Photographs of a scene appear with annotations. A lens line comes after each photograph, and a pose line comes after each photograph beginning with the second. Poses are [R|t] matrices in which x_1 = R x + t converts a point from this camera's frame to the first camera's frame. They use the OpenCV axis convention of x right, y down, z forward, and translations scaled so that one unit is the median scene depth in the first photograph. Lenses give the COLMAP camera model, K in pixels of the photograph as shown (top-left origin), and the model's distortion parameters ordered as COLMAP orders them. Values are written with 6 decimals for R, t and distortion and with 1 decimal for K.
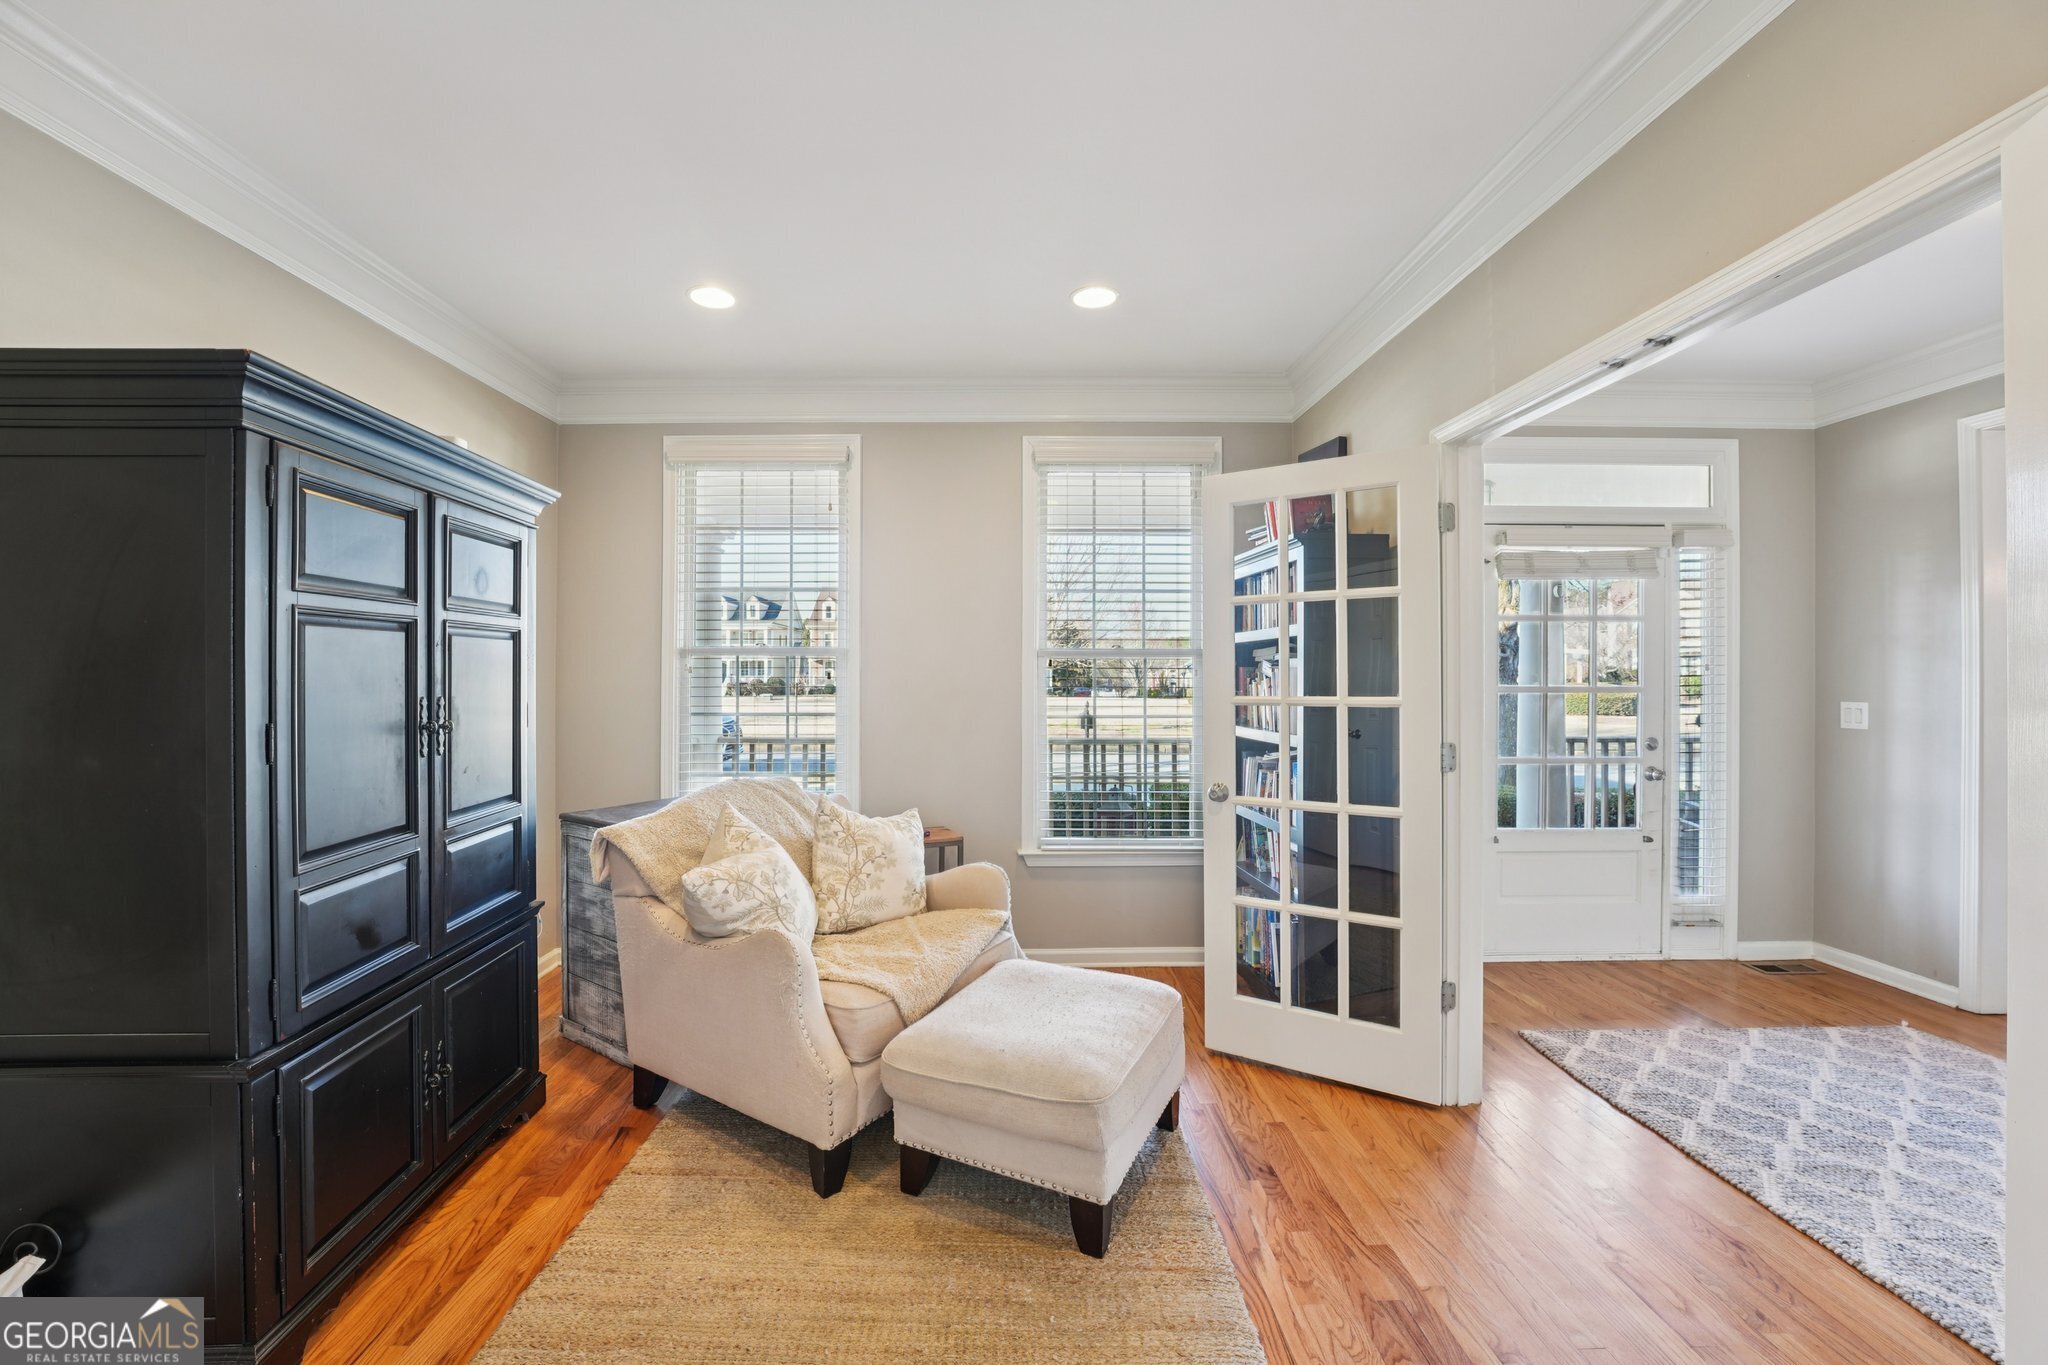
lens RADIAL K [[837.3, 0, 996.0], [0, 837.3, 673.8], [0, 0, 1]] dist [-0.019802, 0.000856]
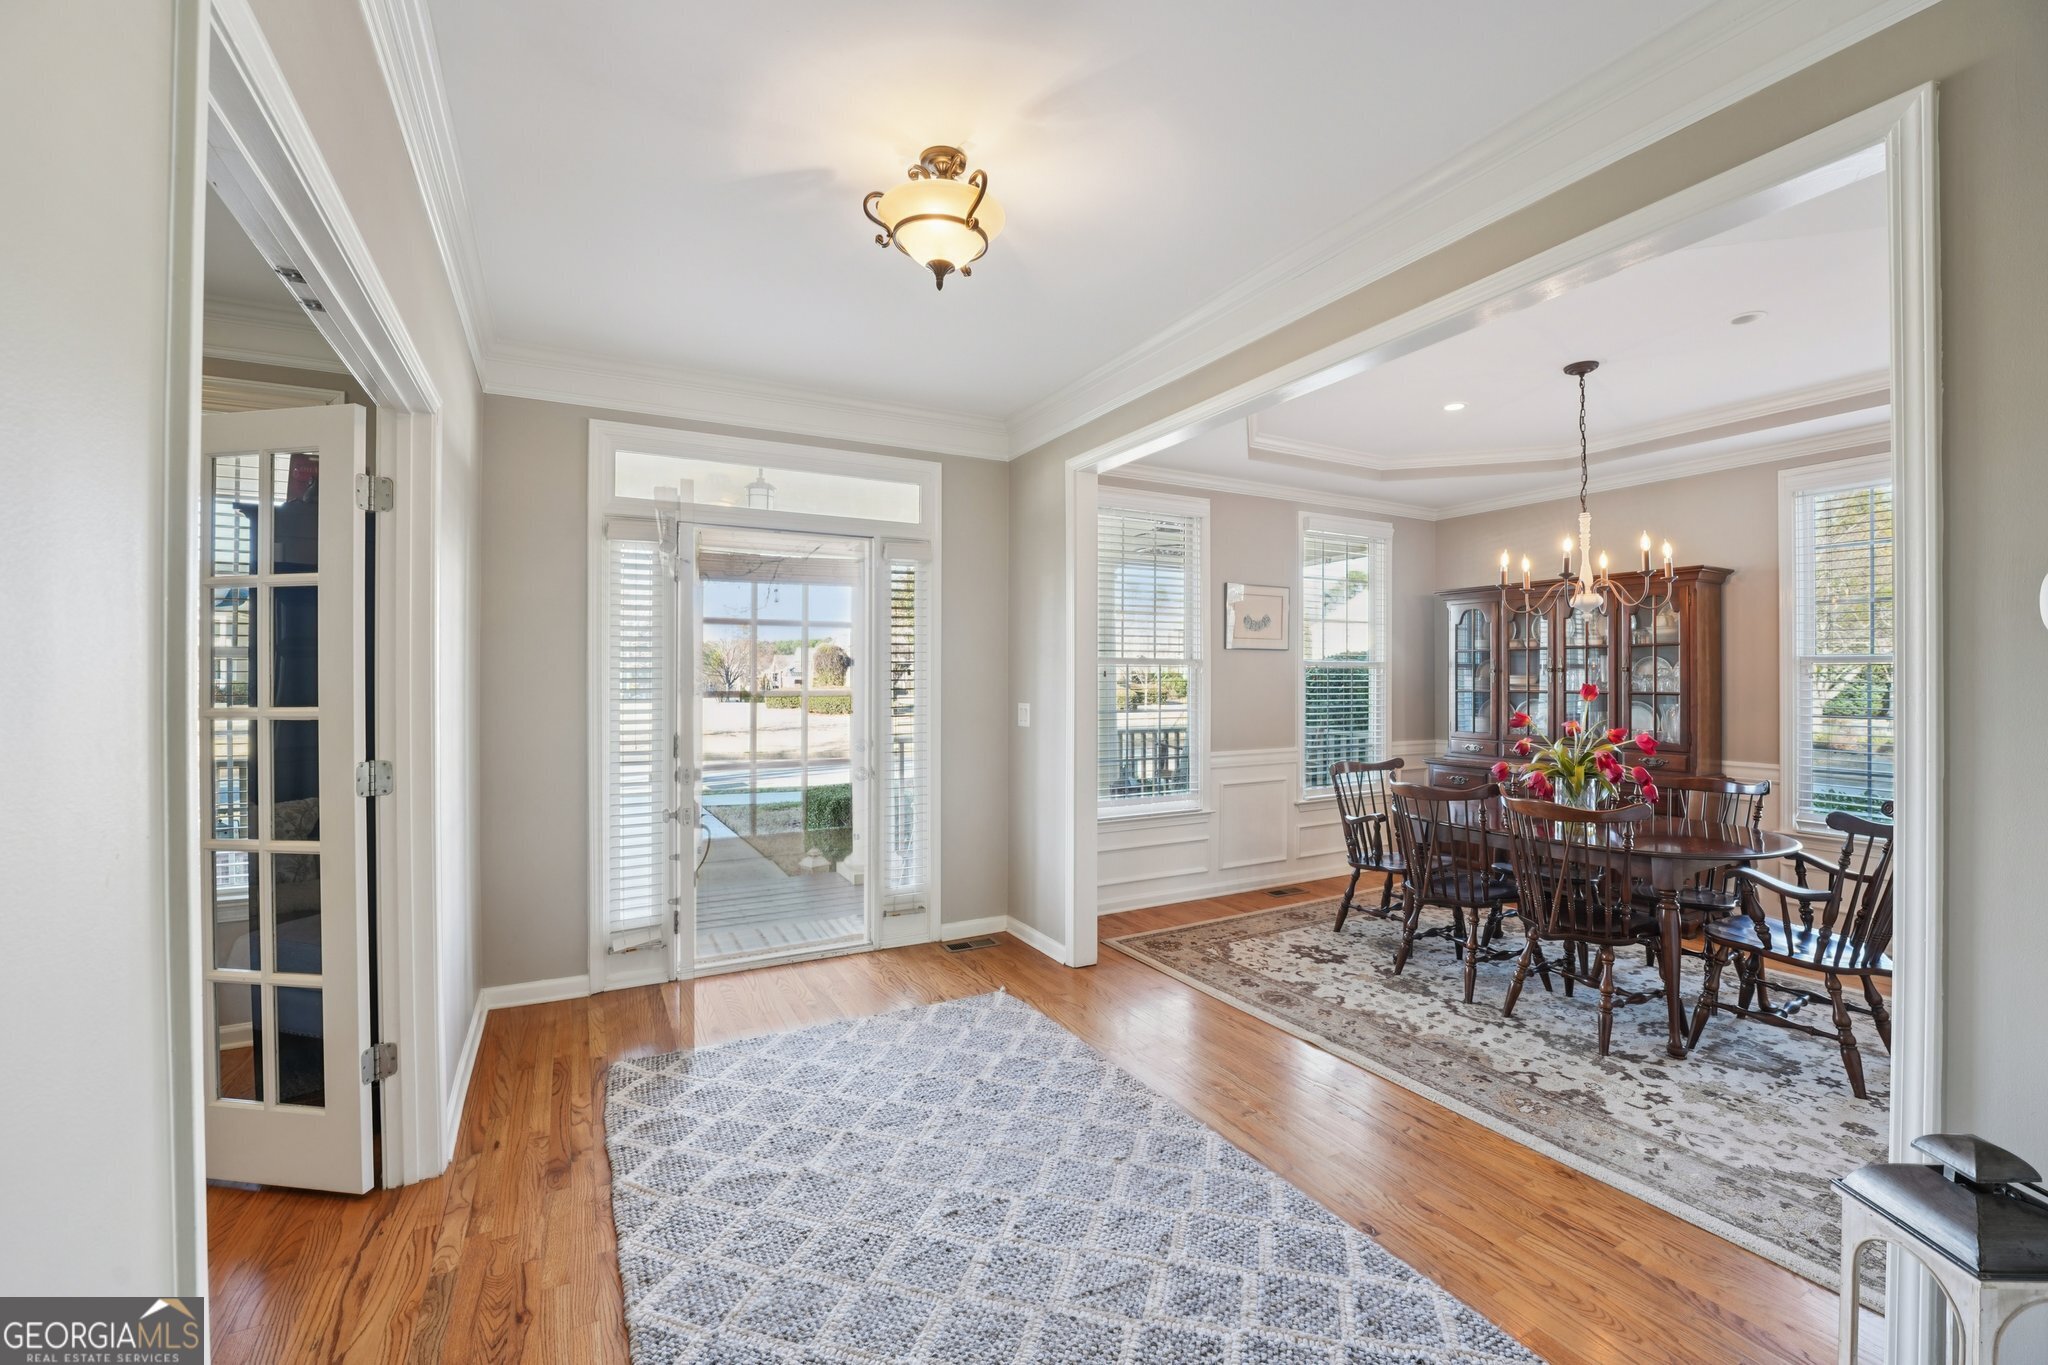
lens RADIAL K [[831.9, 0, 1019.5], [0, 831.9, 671.5], [0, 0, 1]] dist [-0.025176, 0.000824]
pose [[0.886904, 0.003073, 0.461944, 0.690201], [0.000084, 0.999977, -0.006815, -0.001429], [-0.461954, 0.006083, 0.886883, -0.032112]]
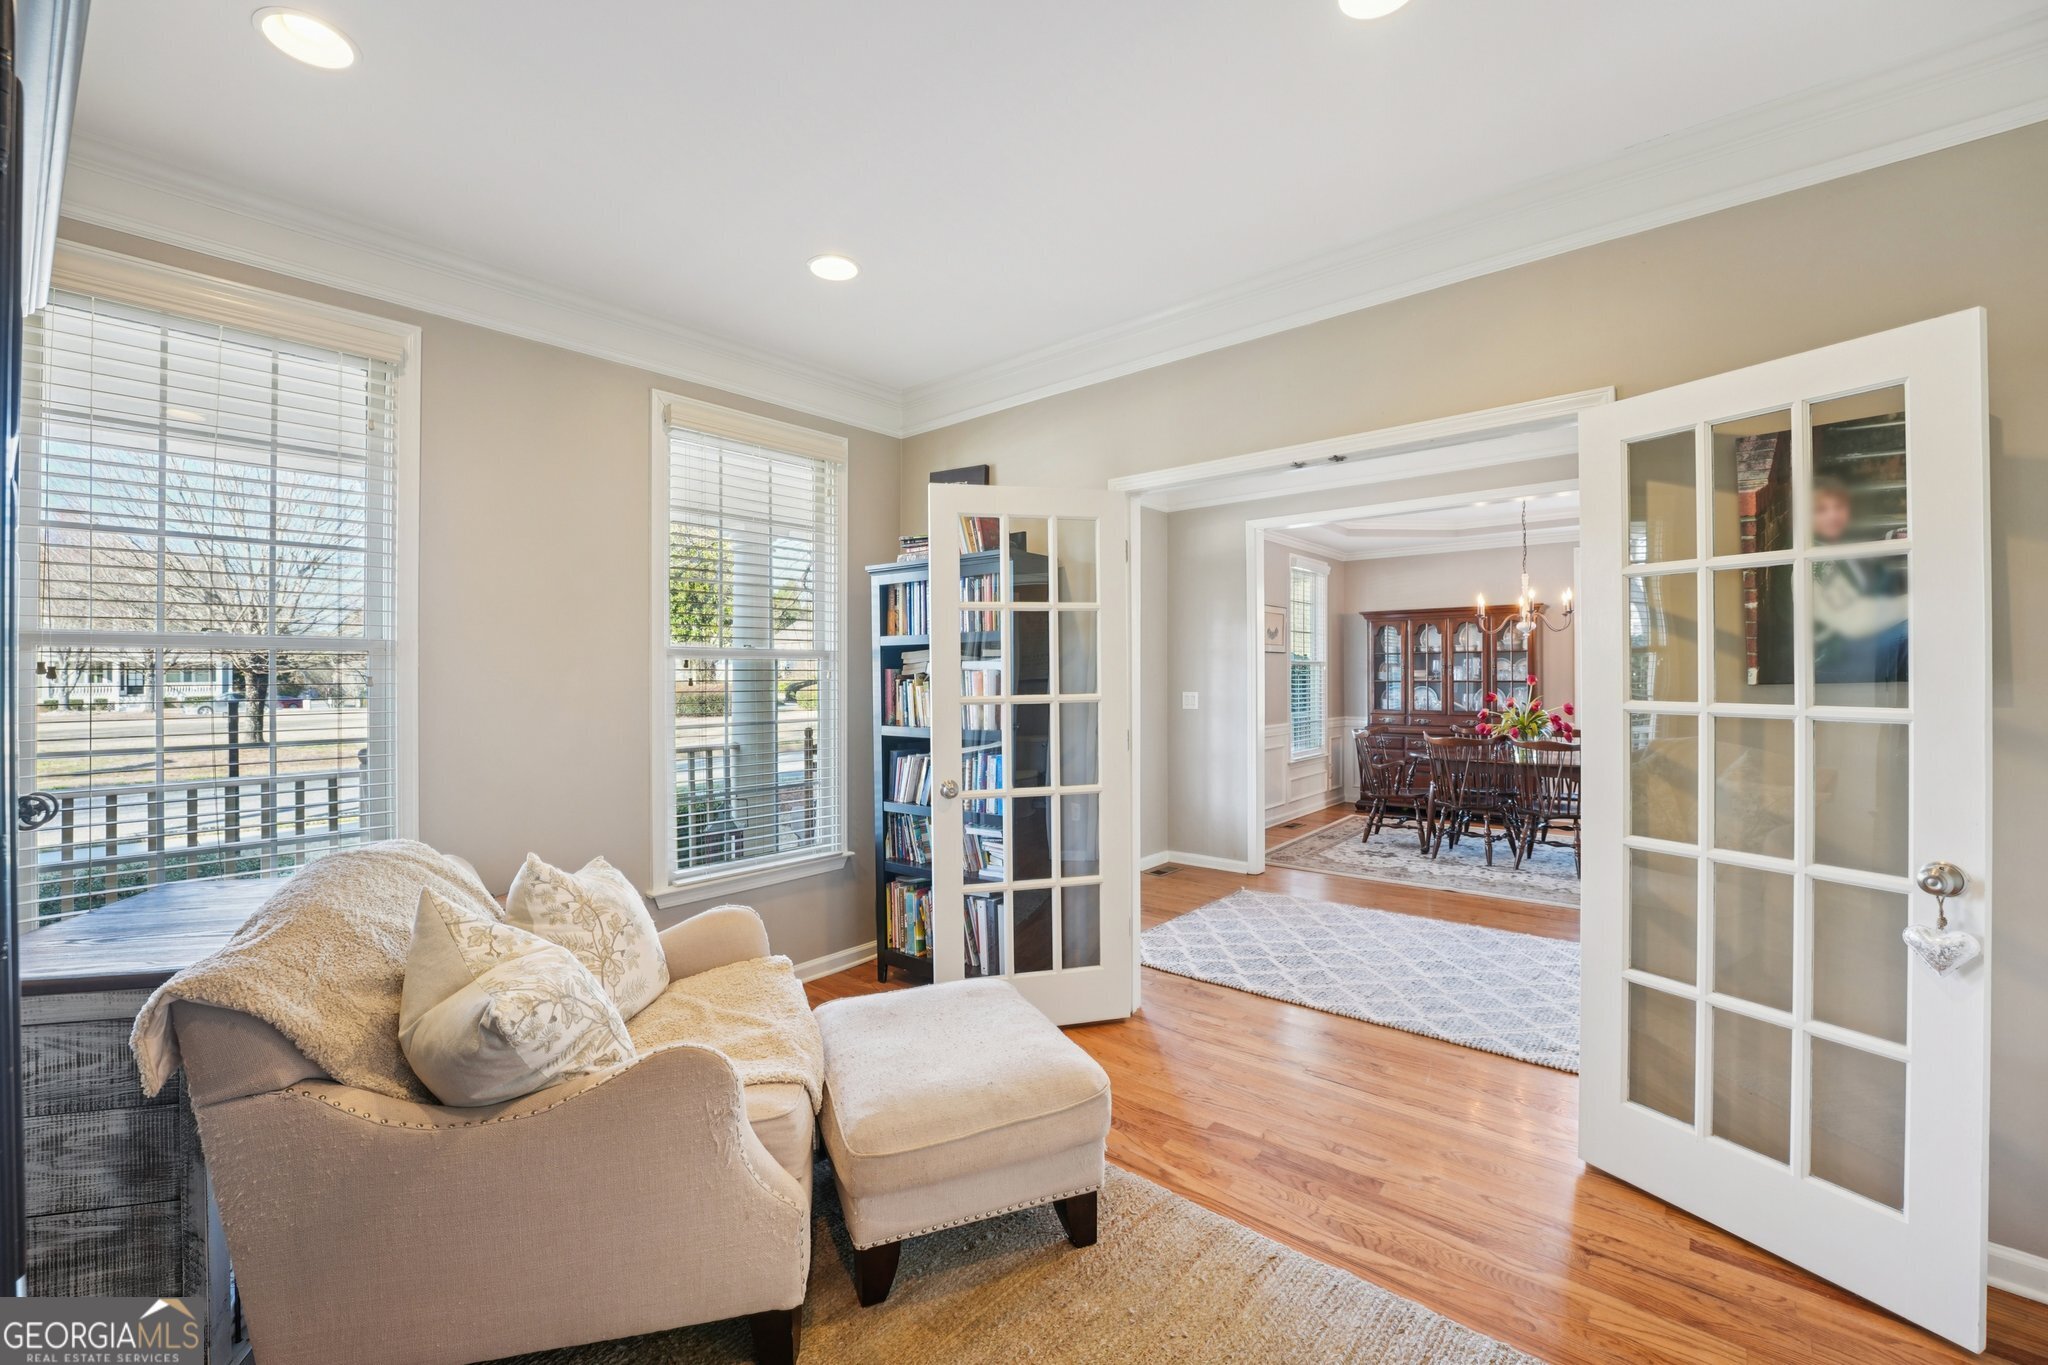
lens RADIAL K [[831.9, 0, 1019.5], [0, 831.9, 671.5], [0, 0, 1]] dist [-0.025176, 0.000824]
pose [[0.661741, -0.001640, 0.749731, -0.480880], [0.006939, 0.999968, -0.003938, -0.000520], [-0.749701, 0.007808, 0.661731, 0.268513]]
